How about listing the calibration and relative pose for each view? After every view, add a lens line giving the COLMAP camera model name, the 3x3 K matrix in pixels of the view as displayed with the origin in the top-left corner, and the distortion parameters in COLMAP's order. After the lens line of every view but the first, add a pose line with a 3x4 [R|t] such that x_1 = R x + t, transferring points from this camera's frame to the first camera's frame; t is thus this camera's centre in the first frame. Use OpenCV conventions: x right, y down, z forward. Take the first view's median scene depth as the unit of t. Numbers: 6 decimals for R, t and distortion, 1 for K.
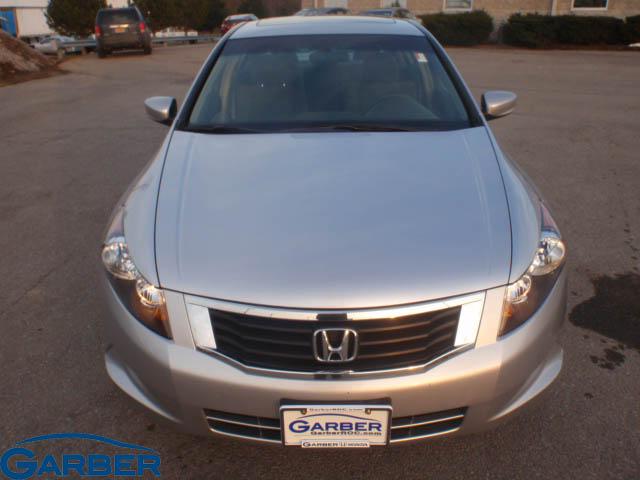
lens RADIAL K [[525.3, 0, 320.0], [0, 525.3, 240.0], [0, 0, 1]] dist [-0.074295, 0.003177]
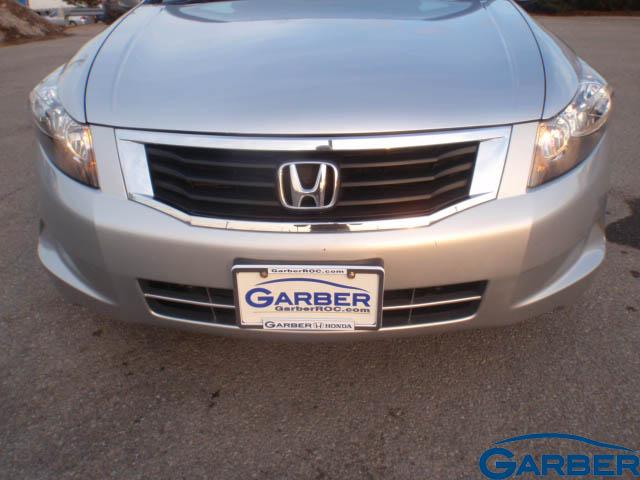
lens RADIAL K [[528.8, 0, 320.0], [0, 528.8, 240.0], [0, 0, 1]] dist [-0.084582, 0.004119]
pose [[0.999685, 0.011322, -0.022386, 0.060616], [-0.010547, 0.999351, 0.034442, 0.239160], [0.022761, -0.034195, 0.999156, 0.239667]]
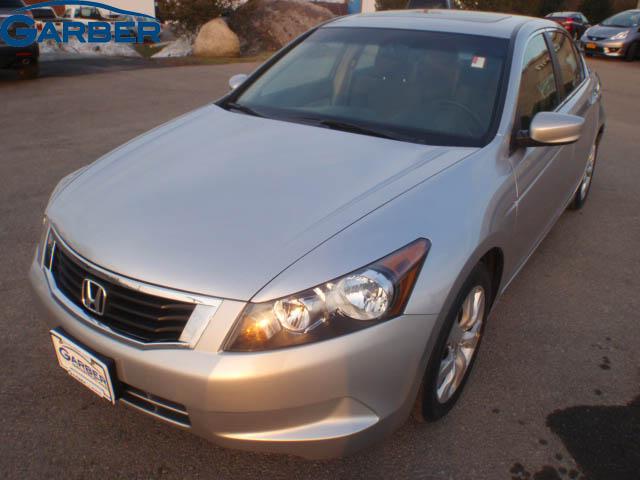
lens RADIAL K [[524.9, 0, 320.0], [0, 524.9, 240.0], [0, 0, 1]] dist [-0.057283, 0.001964]
pose [[0.821650, 0.264153, -0.505089, 0.919852], [-0.257364, 0.962591, 0.084753, -0.134030], [0.508581, 0.060355, 0.858896, 0.258304]]
